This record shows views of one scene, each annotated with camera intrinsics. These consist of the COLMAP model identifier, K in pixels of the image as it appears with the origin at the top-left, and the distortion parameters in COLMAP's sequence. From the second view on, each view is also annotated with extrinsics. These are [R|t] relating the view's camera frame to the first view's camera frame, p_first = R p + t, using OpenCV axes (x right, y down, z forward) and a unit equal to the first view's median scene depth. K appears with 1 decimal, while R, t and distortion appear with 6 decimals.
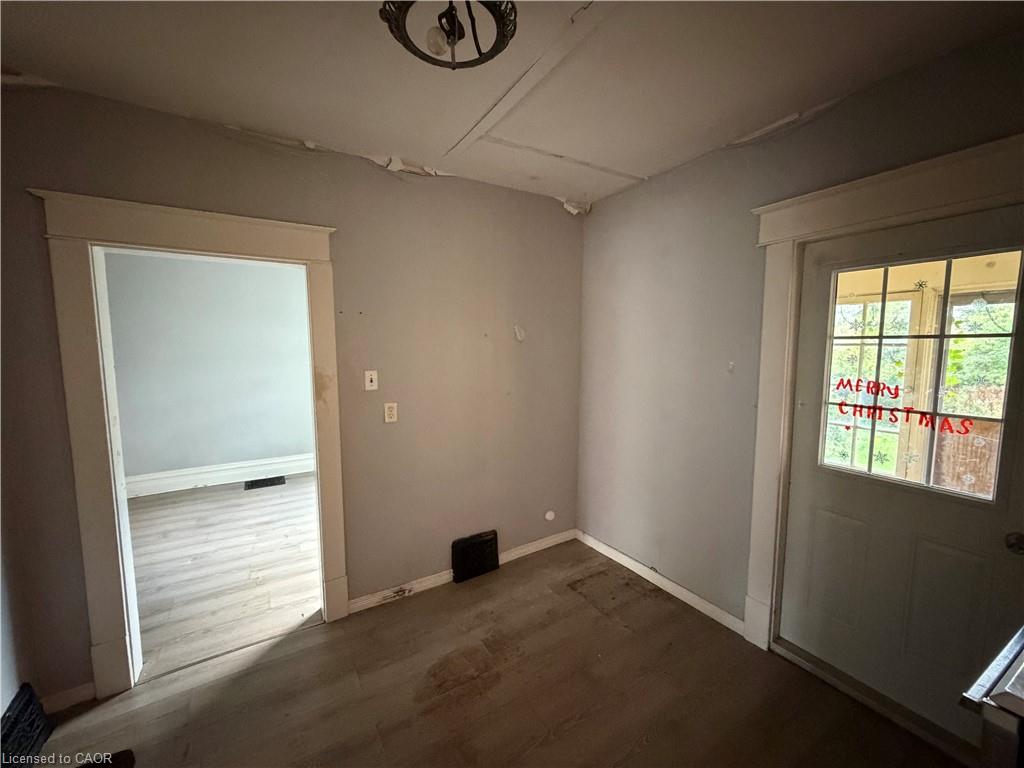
lens RADIAL K [[409.8, 0, 509.6], [0, 409.8, 383.1], [0, 0, 1]] dist [-0.000230, -0.000188]
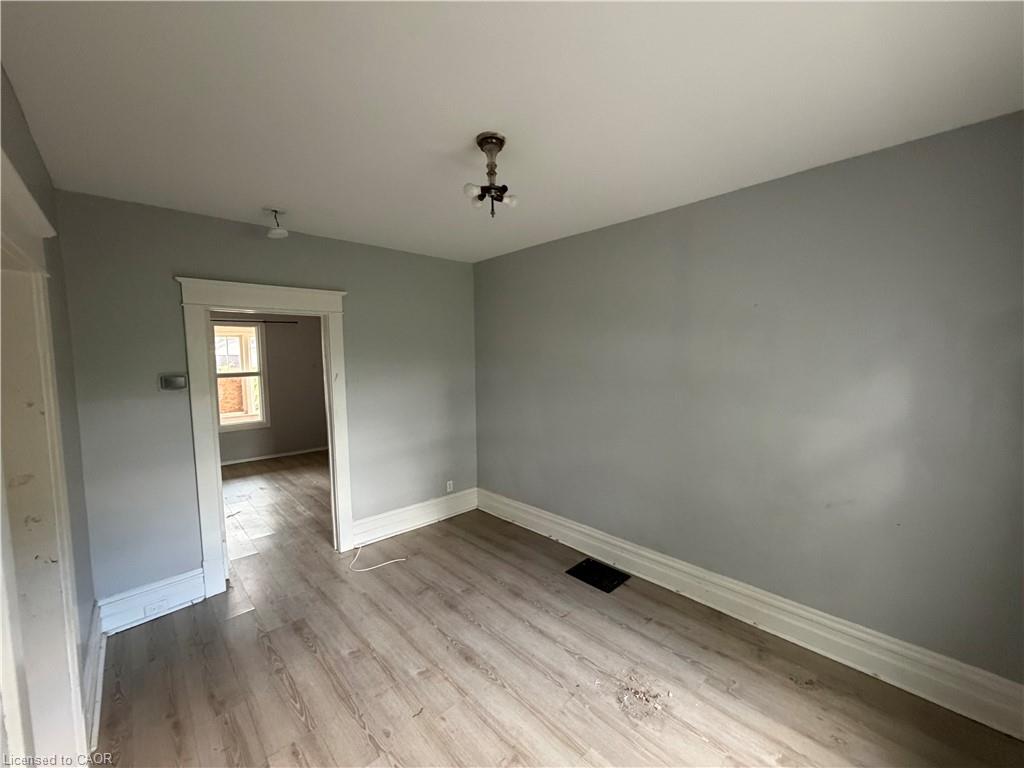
lens RADIAL K [[409.8, 0, 509.6], [0, 409.8, 383.1], [0, 0, 1]] dist [-0.000230, -0.000188]
pose [[0.194129, 0.062442, -0.978987, 0.010228], [-0.074056, 0.996057, 0.048846, -0.111628], [0.978177, 0.063017, 0.197988, 0.900358]]
